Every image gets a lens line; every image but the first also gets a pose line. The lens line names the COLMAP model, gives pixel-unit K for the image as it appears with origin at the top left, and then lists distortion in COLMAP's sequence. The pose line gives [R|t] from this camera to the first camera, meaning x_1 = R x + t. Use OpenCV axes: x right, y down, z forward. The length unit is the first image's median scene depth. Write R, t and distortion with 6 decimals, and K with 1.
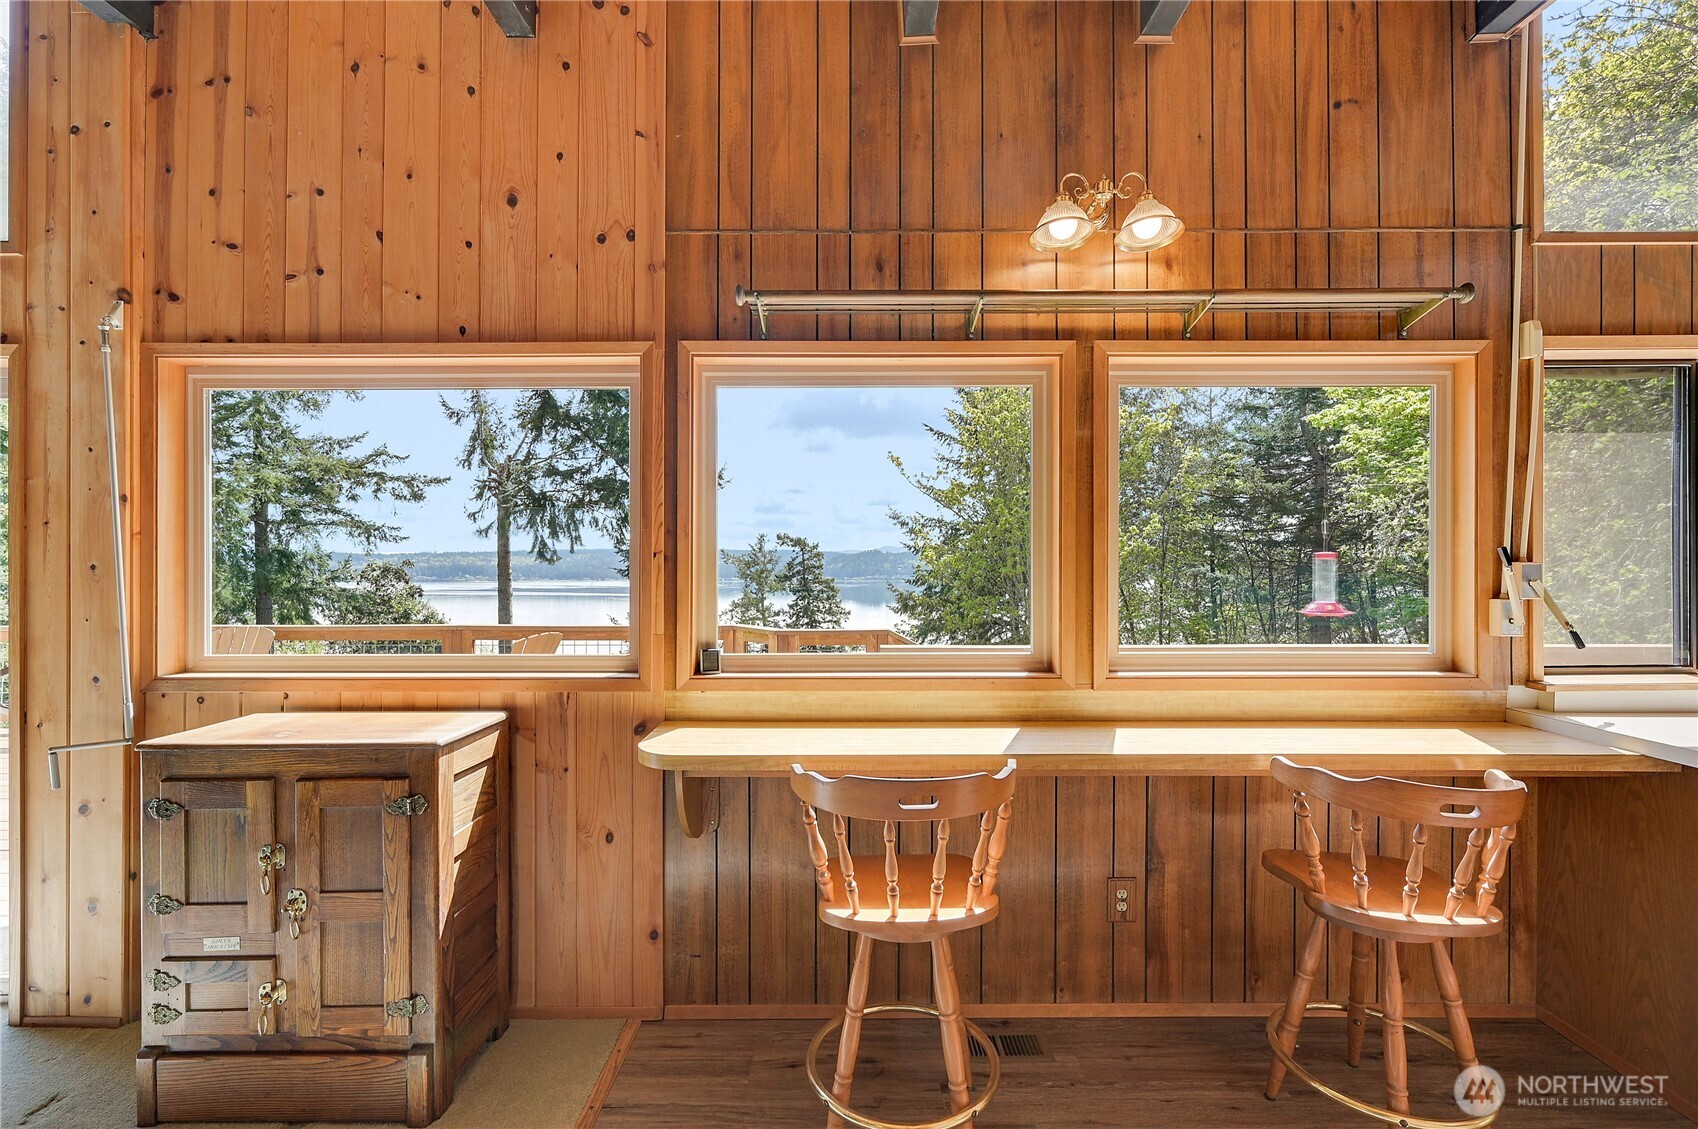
lens RADIAL K [[768.1, 0, 849.6], [0, 768.1, 561.0], [0, 0, 1]] dist [-0.001436, -0.000416]
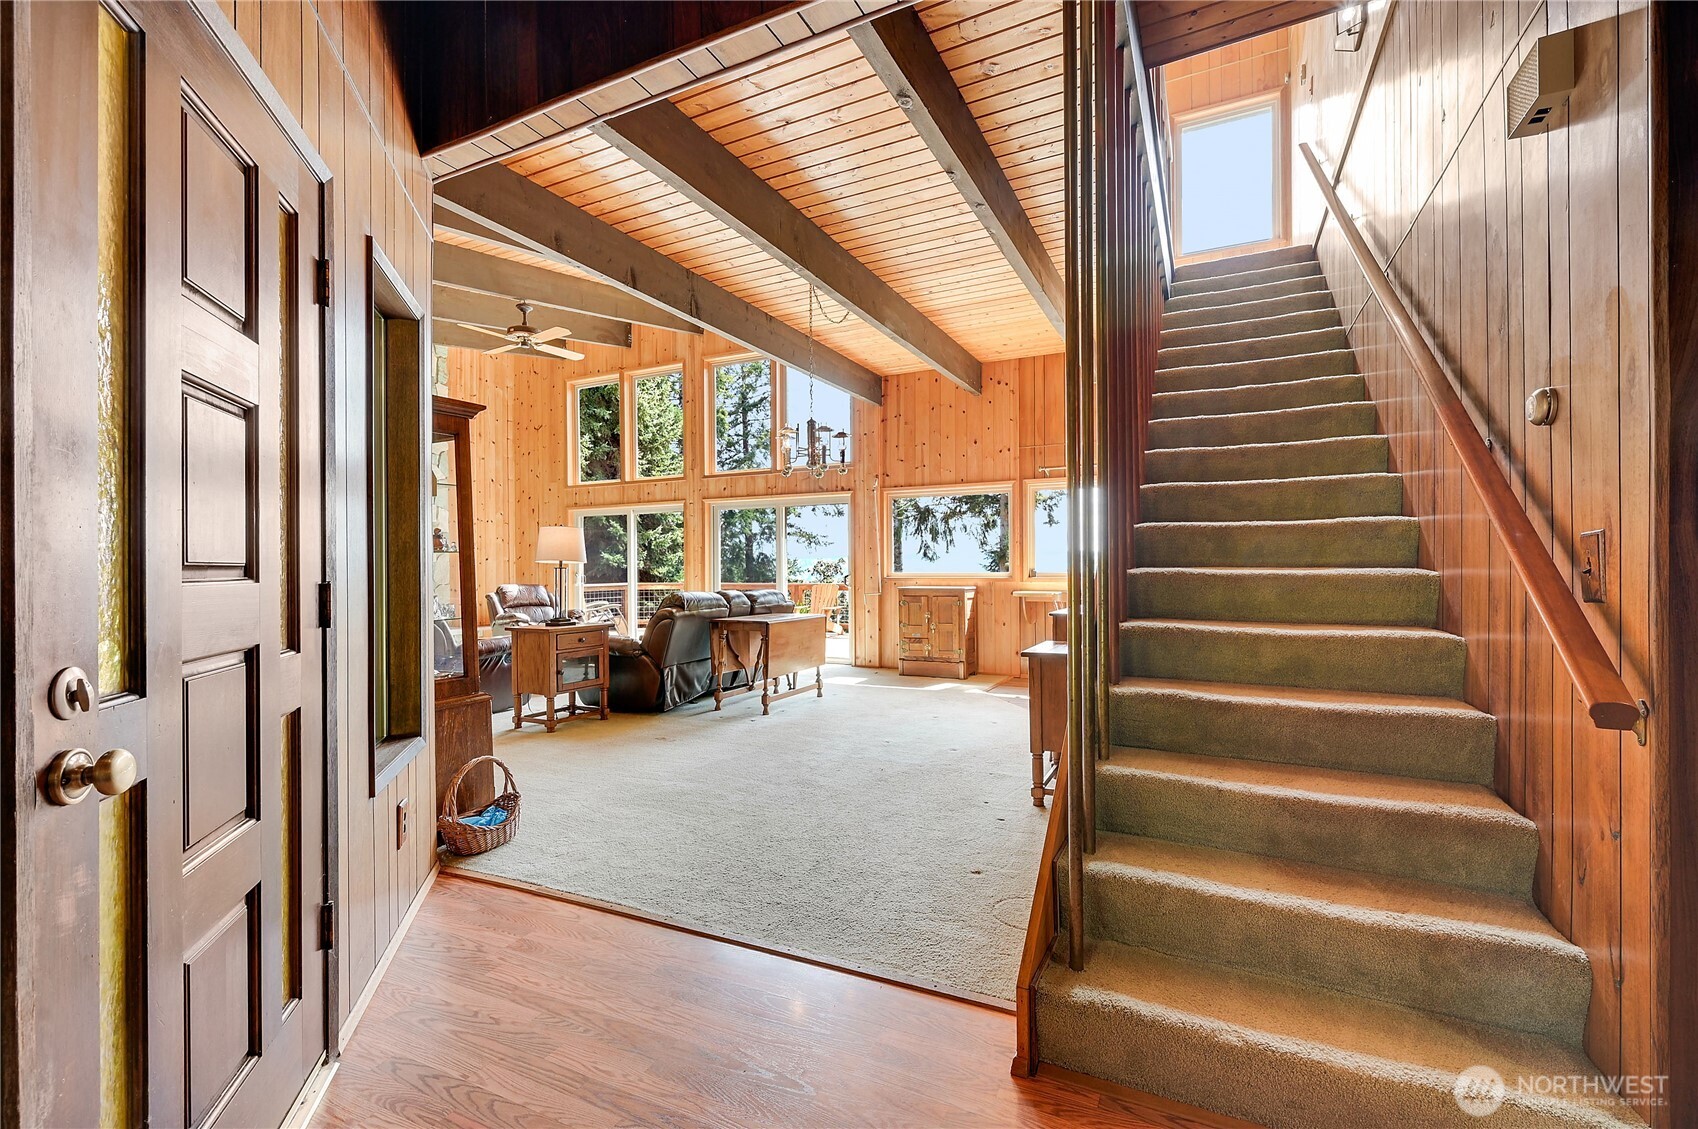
lens RADIAL K [[722.8, 0, 852.4], [0, 722.8, 566.3], [0, 0, 1]] dist [-0.004131, -0.000275]
pose [[0.894764, -0.004570, -0.446517, 0.530503], [0.007411, 0.999962, 0.004616, 0.078448], [0.446479, -0.007440, 0.894763, -2.215825]]
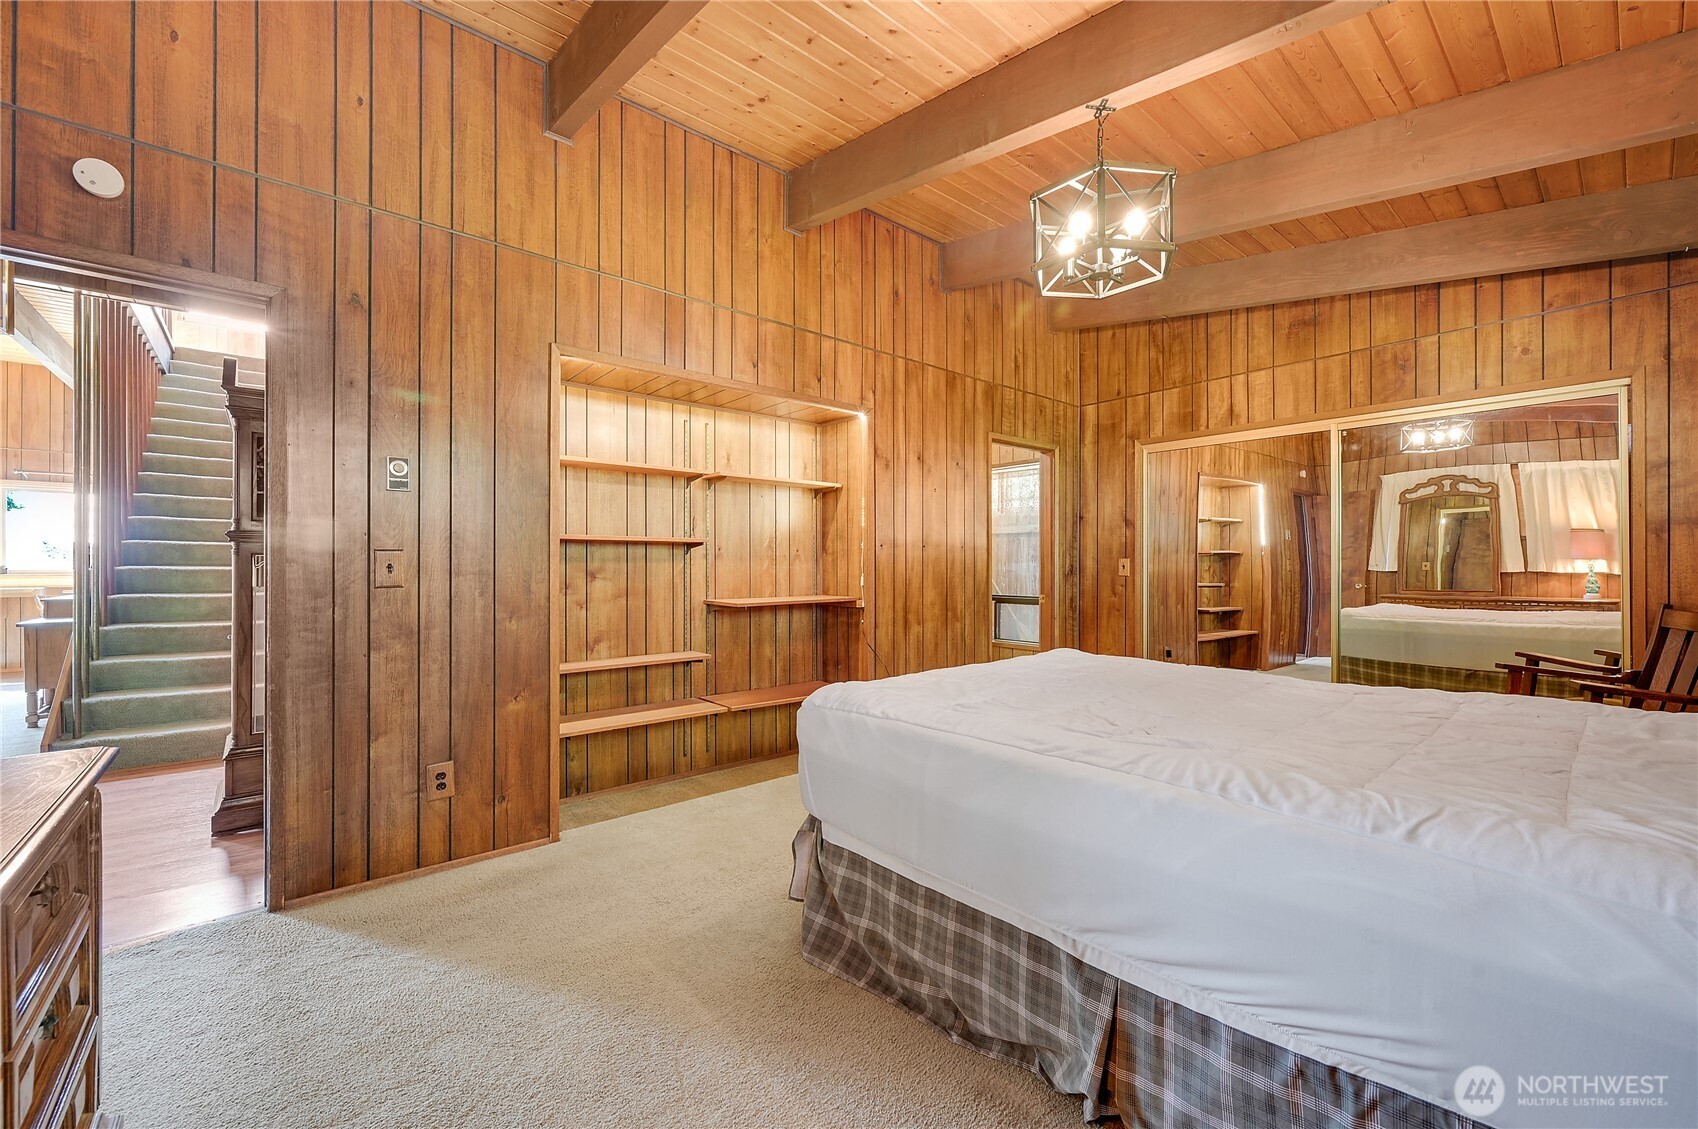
lens RADIAL K [[679.6, 0, 852.9], [0, 679.6, 566.0], [0, 0, 1]] dist [-0.002660, 0.000464]
pose [[0.760432, 0.003733, 0.649406, 0.921894], [-0.008981, 0.999948, 0.004767, 0.050219], [-0.649355, -0.009457, 0.760427, -5.052032]]
